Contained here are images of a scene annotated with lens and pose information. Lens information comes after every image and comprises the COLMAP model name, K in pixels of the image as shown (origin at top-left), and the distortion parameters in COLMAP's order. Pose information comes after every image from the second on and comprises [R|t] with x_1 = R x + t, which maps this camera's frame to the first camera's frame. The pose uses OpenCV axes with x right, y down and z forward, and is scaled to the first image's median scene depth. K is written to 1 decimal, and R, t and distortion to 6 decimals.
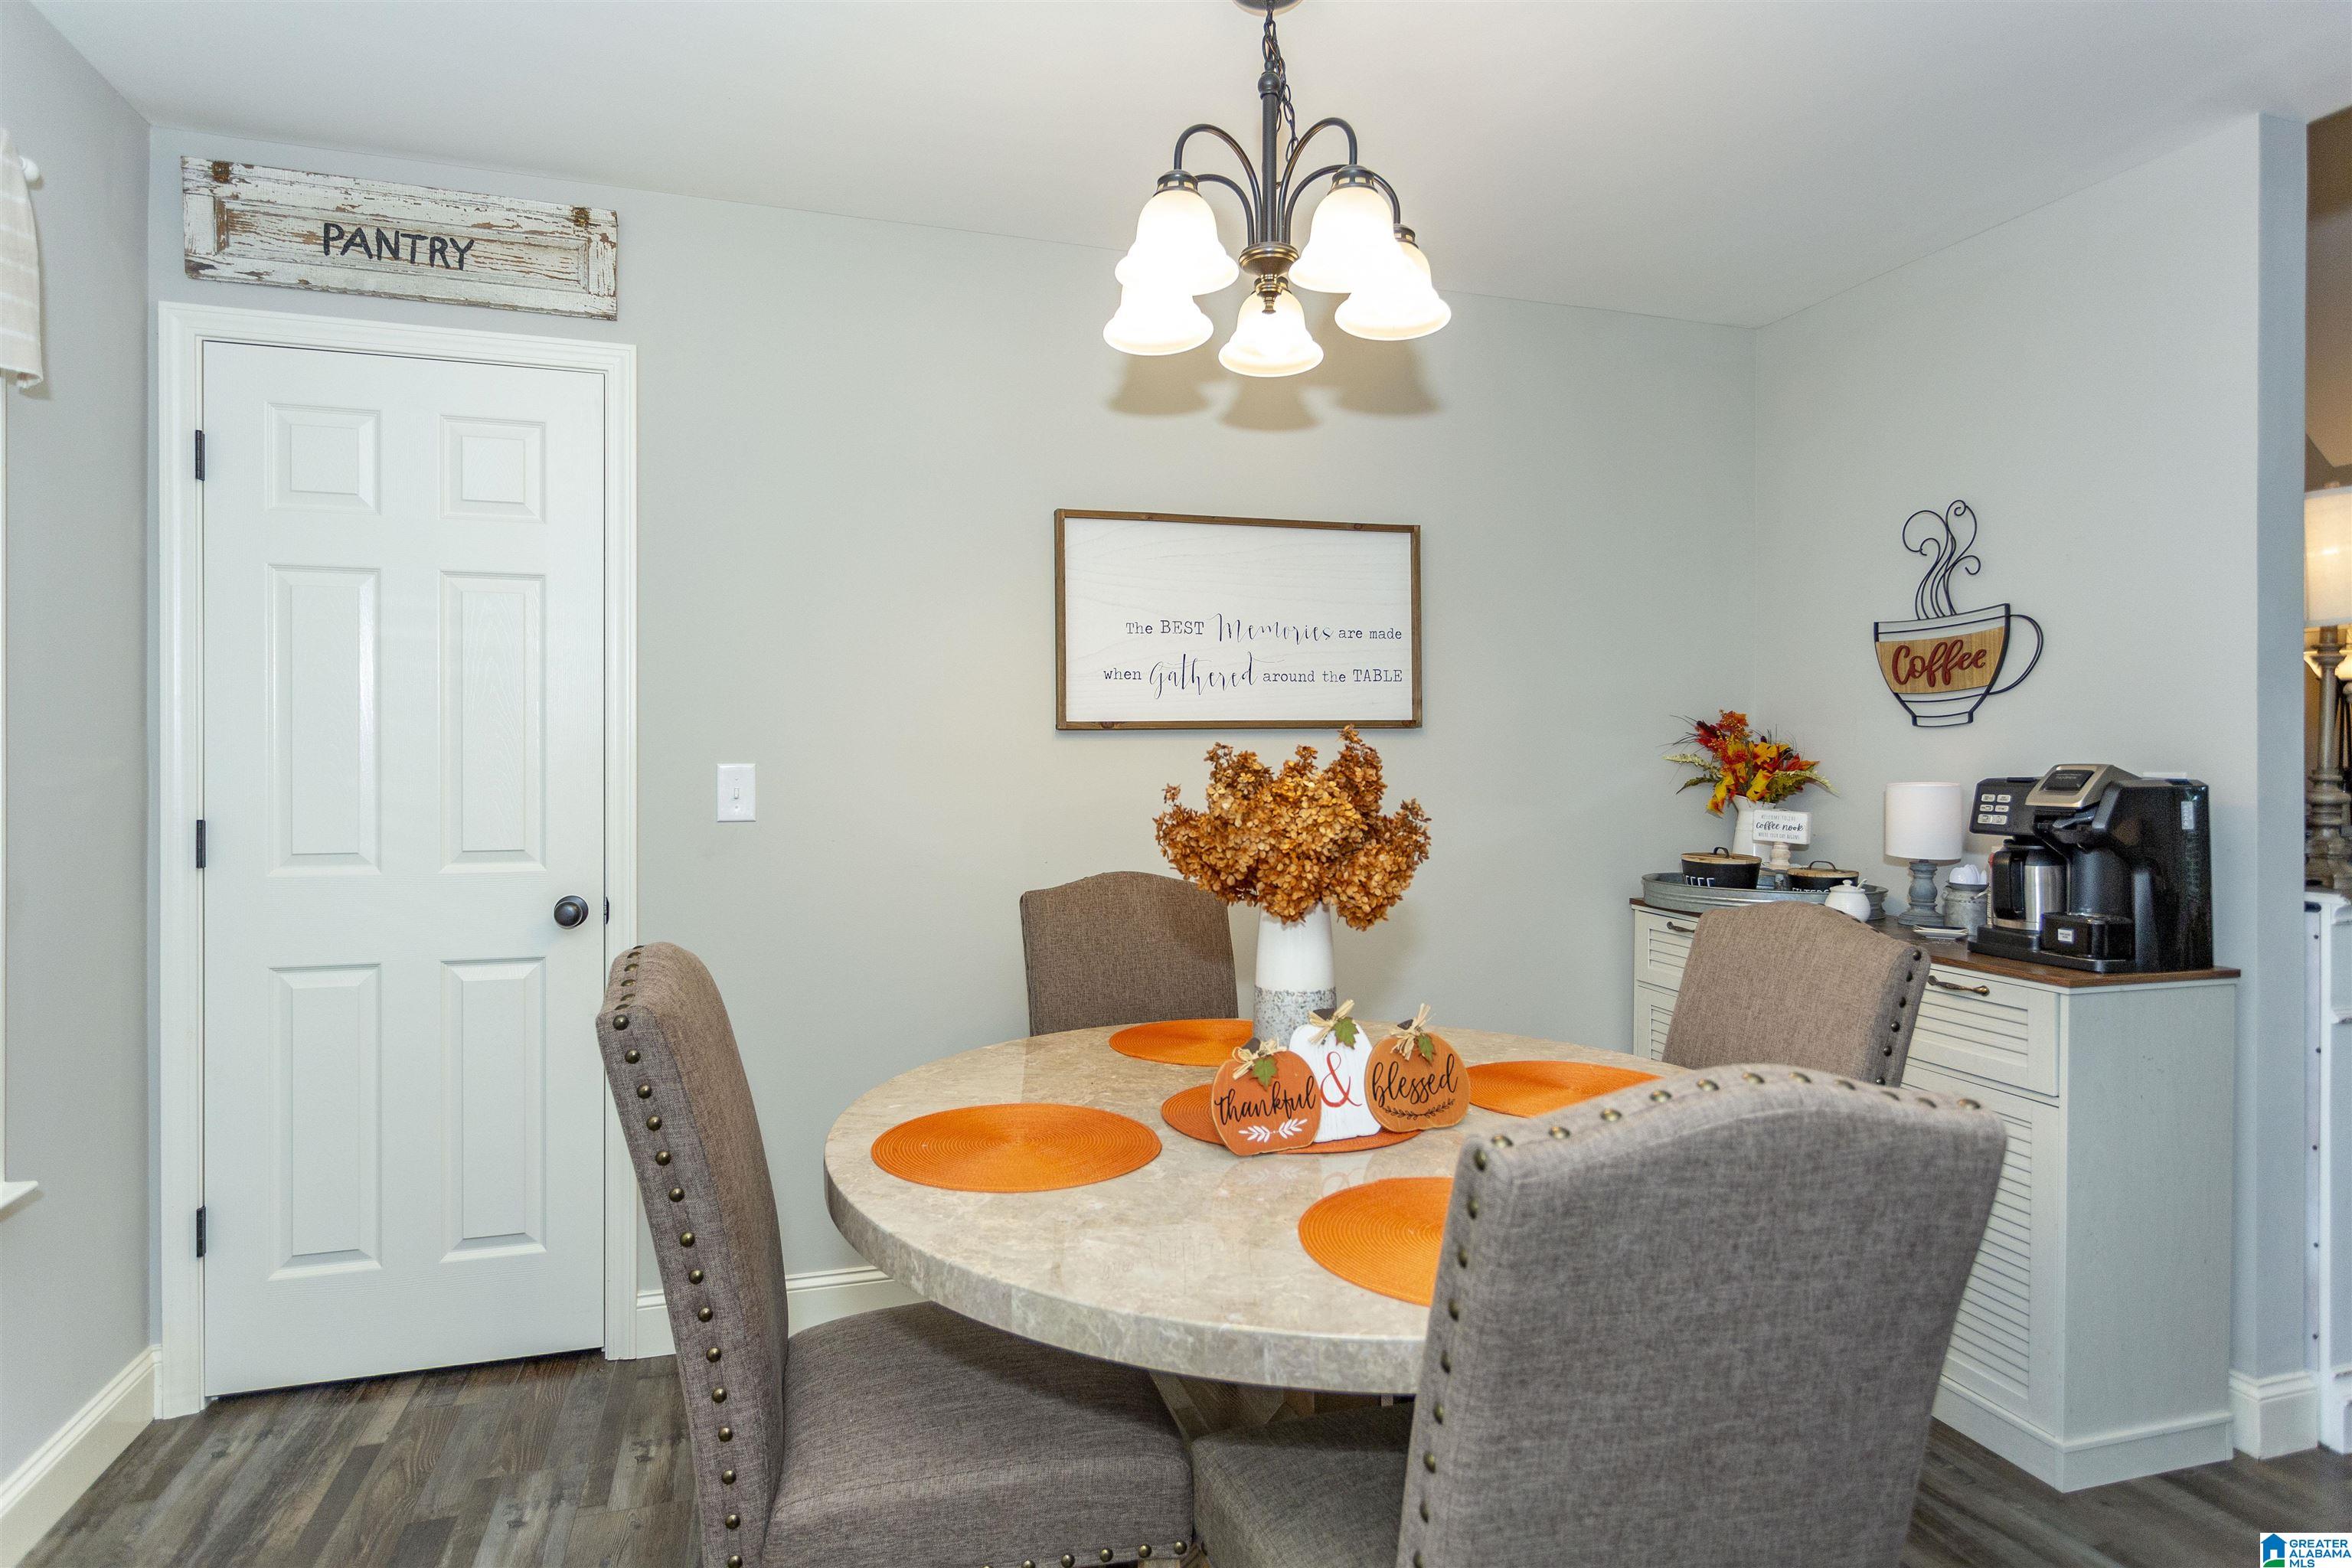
lens RADIAL K [[1246.7, 0, 1225.1], [0, 1246.7, 763.8], [0, 0, 1]] dist [-0.015097, 0.002304]
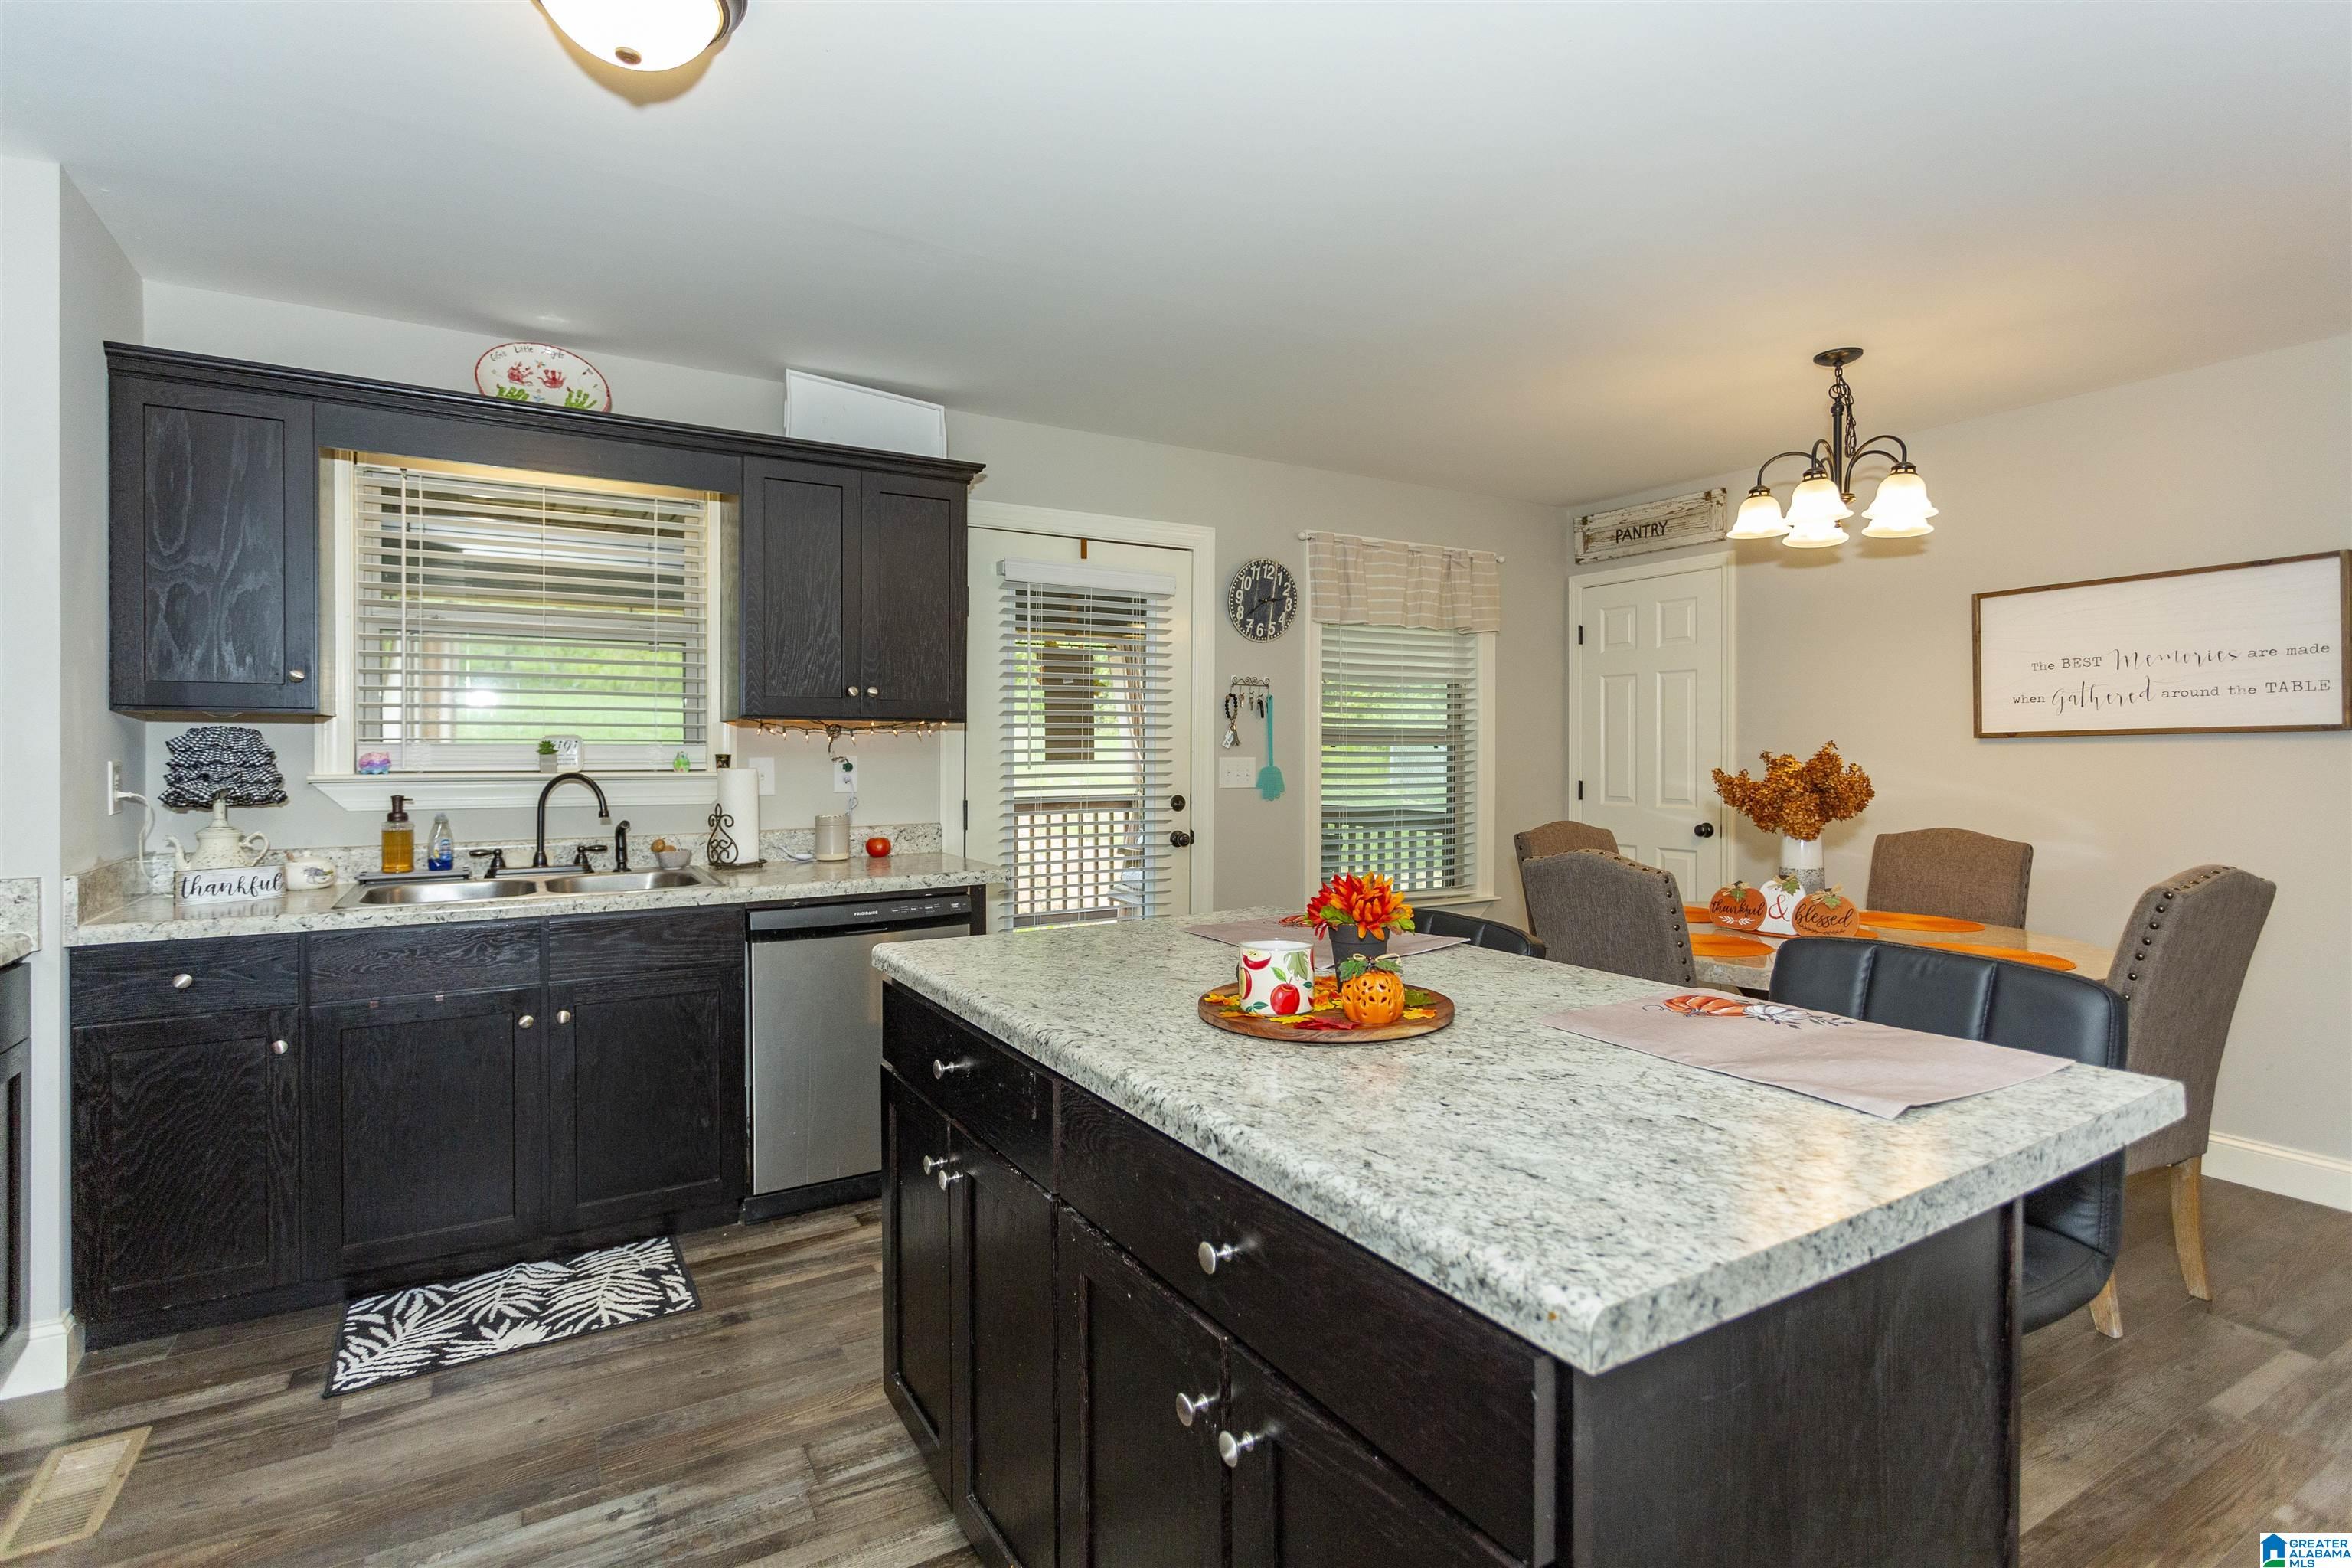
lens RADIAL K [[1108.7, 0, 1157.3], [0, 1108.7, 745.5], [0, 0, 1]] dist [-0.003607, -0.000573]
pose [[0.205593, -0.006343, -0.978617, 1.121278], [-0.006911, 0.999945, -0.007933, -0.001730], [0.978613, 0.008394, 0.205537, -0.285220]]
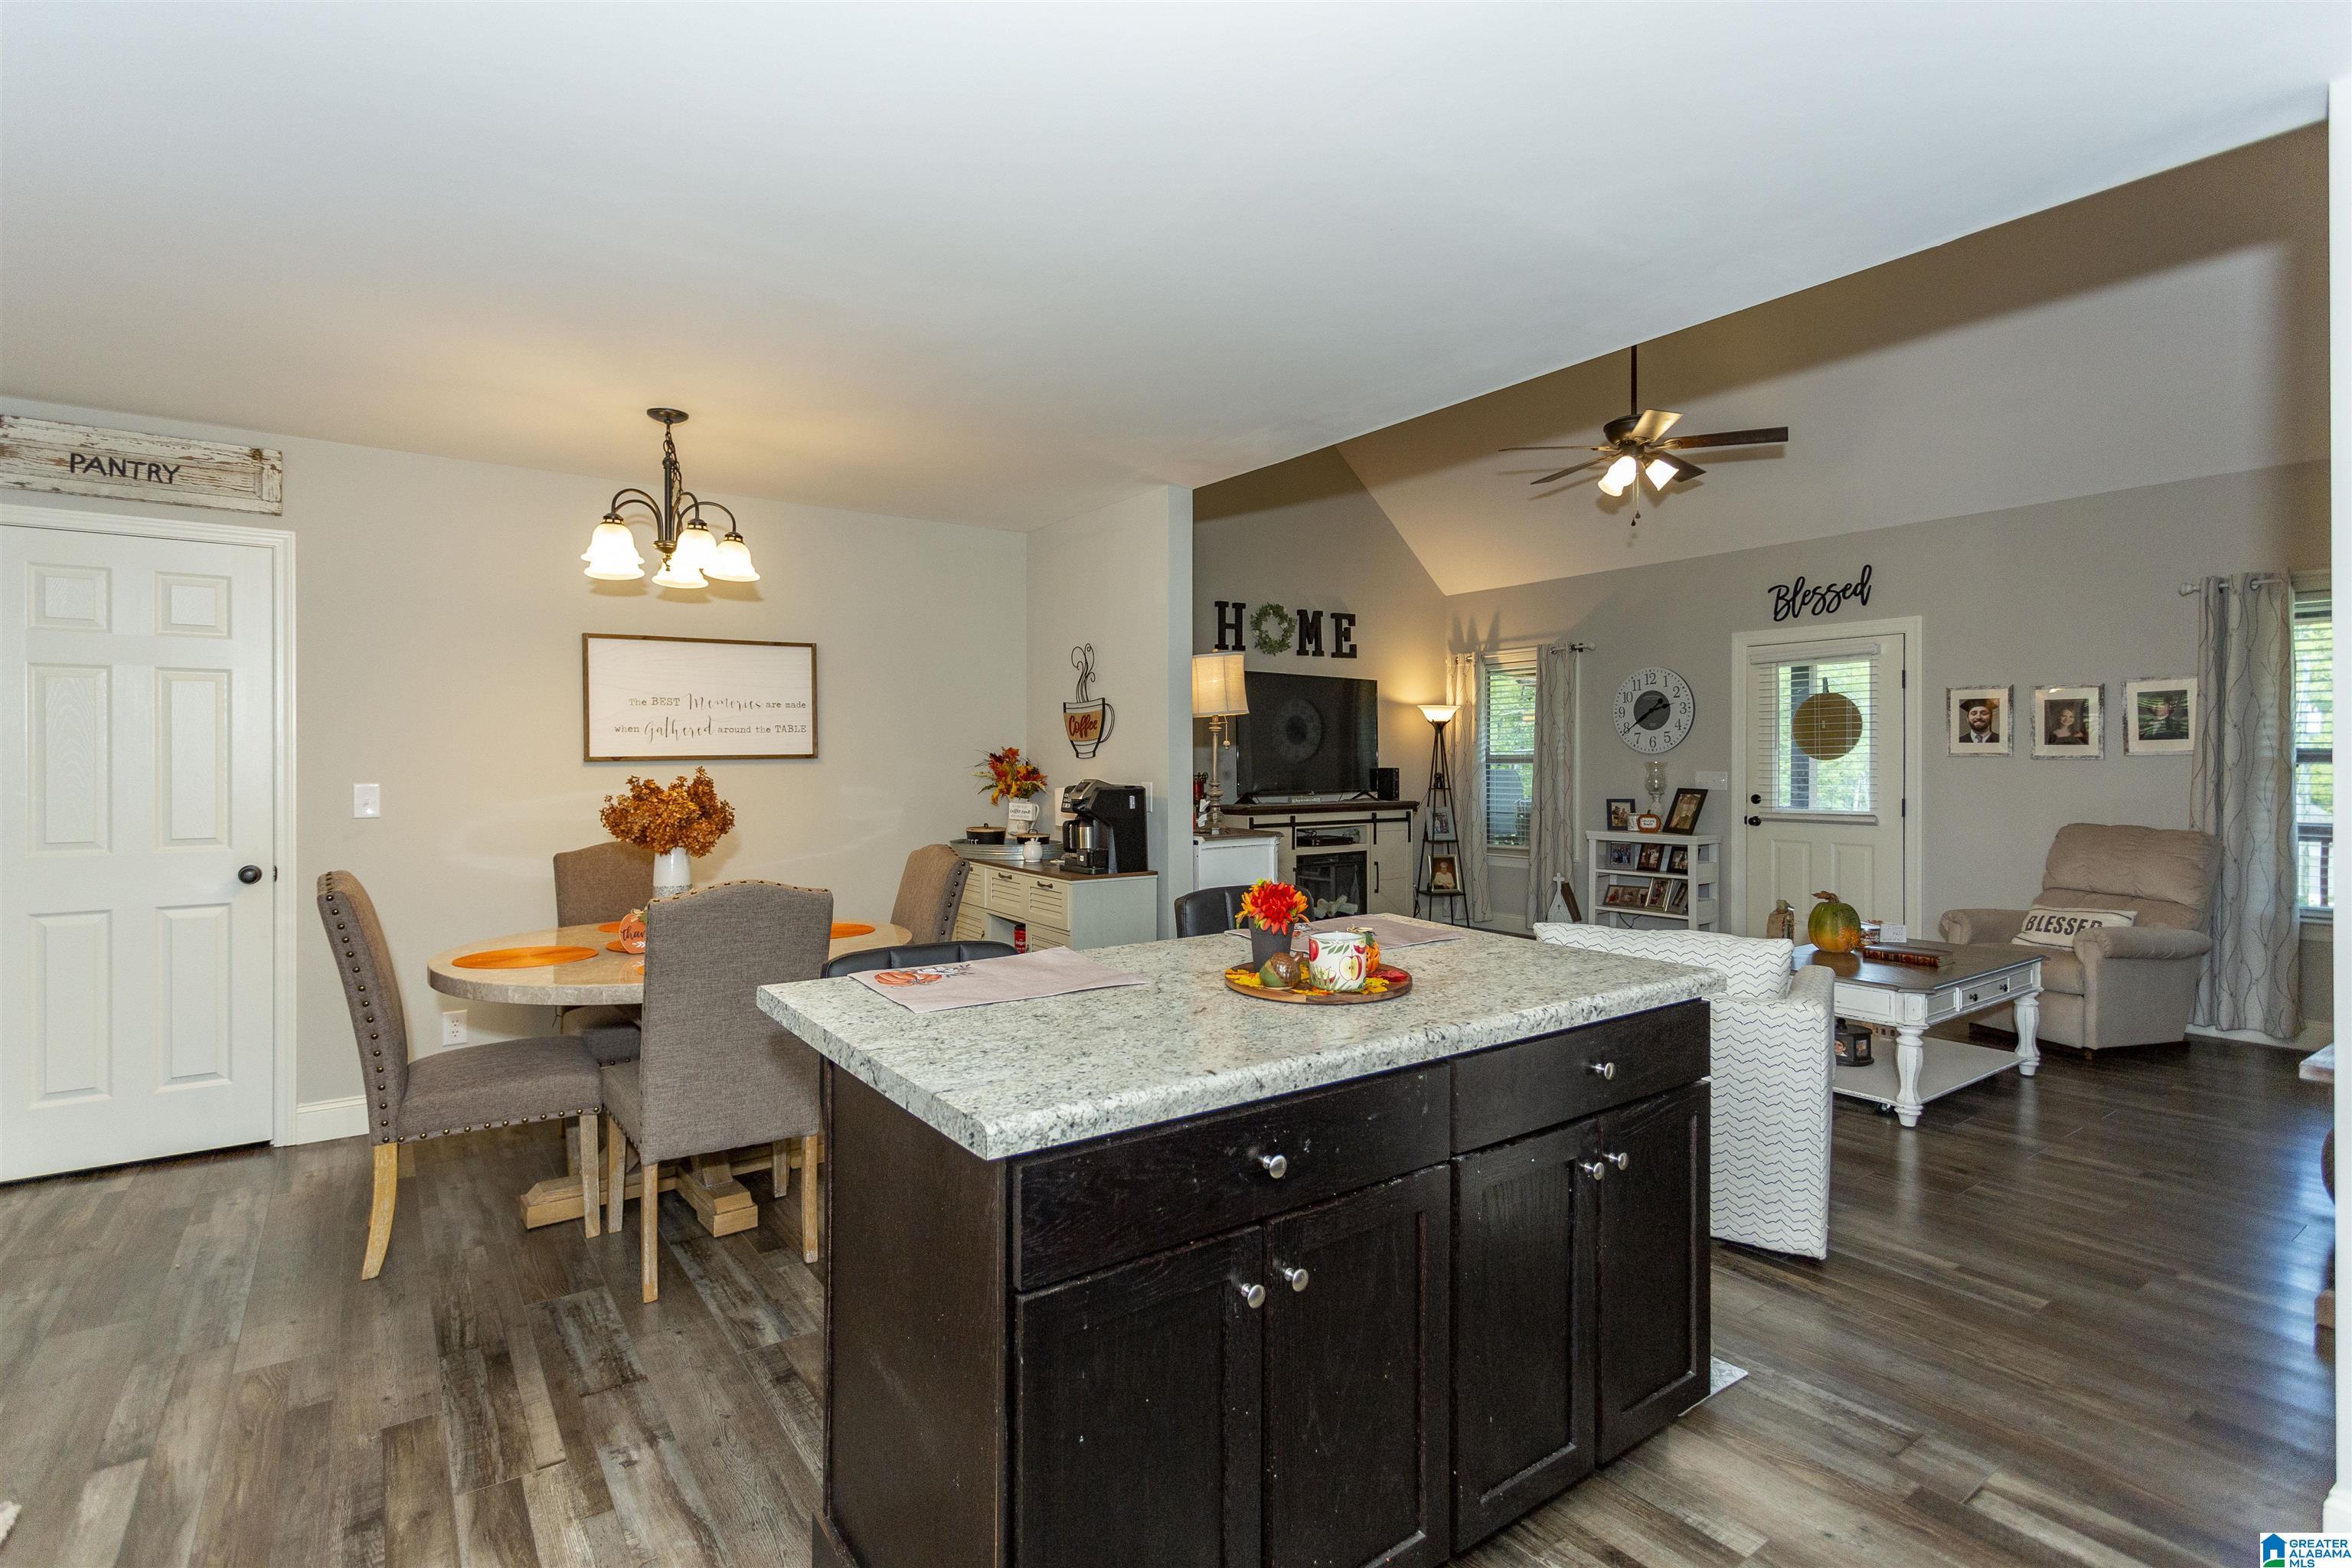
lens RADIAL K [[1108.7, 0, 1185.5], [0, 1108.7, 759.7], [0, 0, 1]] dist [-0.003607, -0.000573]
pose [[0.958212, -0.003358, 0.286038, 0.256085], [0.004909, 0.999977, -0.004704, -0.021139], [-0.286015, 0.005912, 0.958207, -0.800507]]
